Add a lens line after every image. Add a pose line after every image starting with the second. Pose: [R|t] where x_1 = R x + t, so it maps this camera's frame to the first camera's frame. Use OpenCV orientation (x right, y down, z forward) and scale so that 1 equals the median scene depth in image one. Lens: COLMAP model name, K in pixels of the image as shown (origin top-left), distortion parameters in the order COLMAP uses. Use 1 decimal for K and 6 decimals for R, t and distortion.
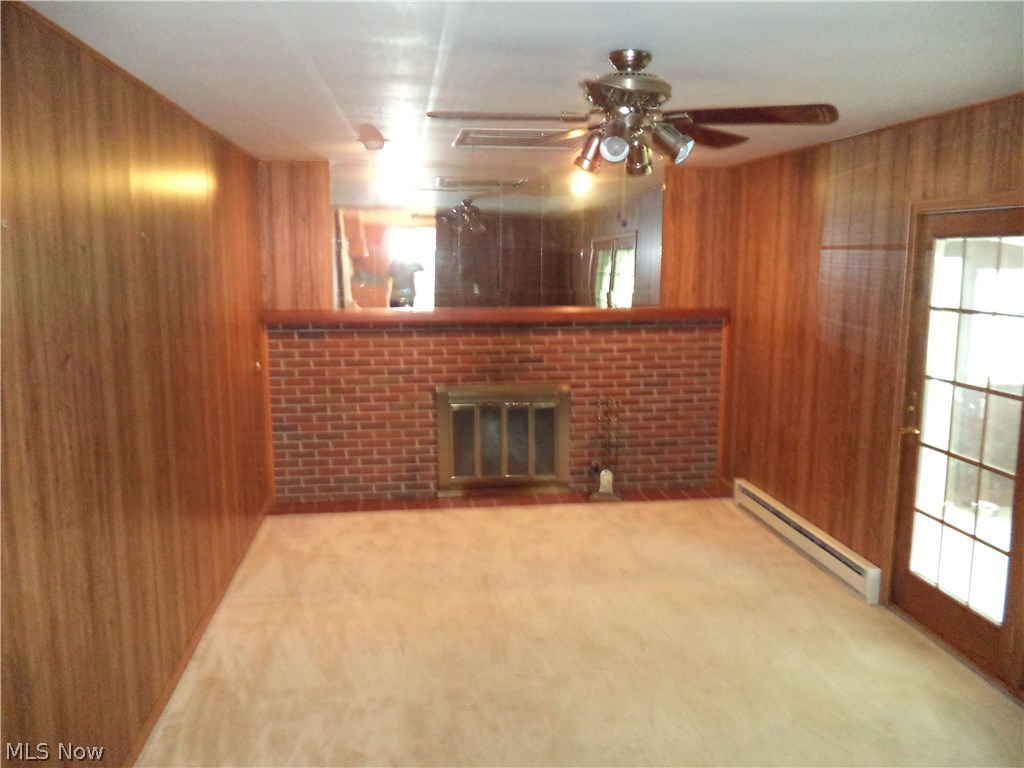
lens RADIAL K [[829.1, 0, 512.9], [0, 829.1, 377.0], [0, 0, 1]] dist [-0.009372, -0.002744]
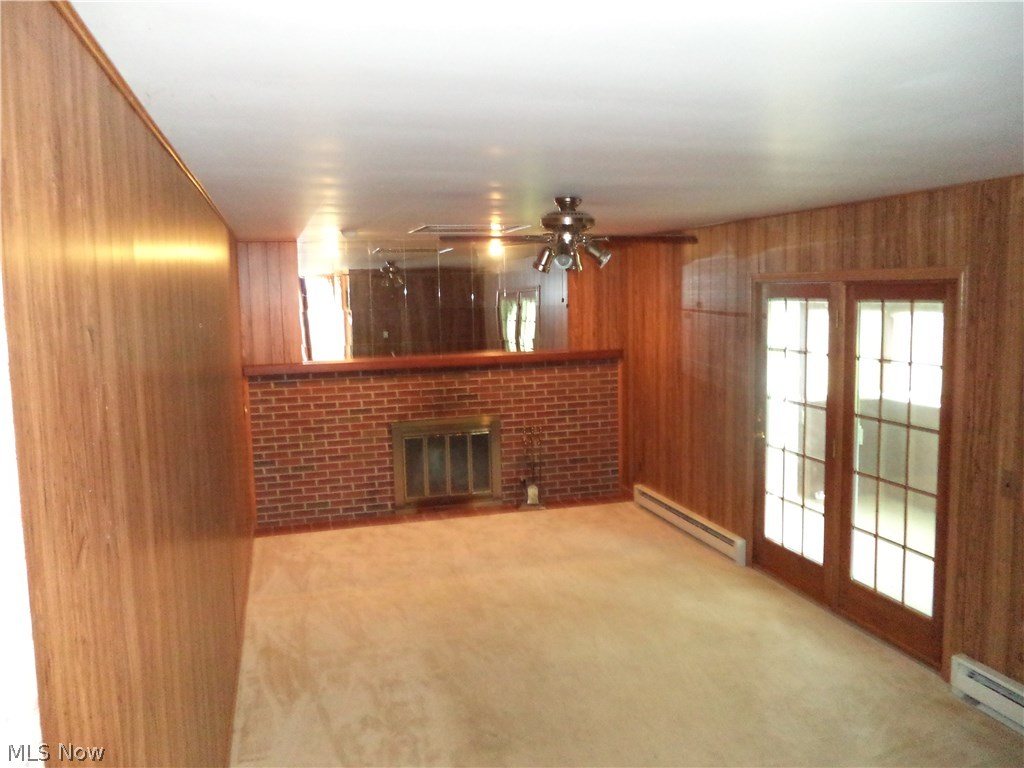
lens RADIAL K [[829.1, 0, 512.9], [0, 829.1, 377.0], [0, 0, 1]] dist [-0.009372, -0.002744]
pose [[0.989237, -0.039139, 0.140993, -0.085627], [0.045152, 0.998191, -0.039704, 0.001533], [-0.139184, 0.045642, 0.989214, -0.227648]]
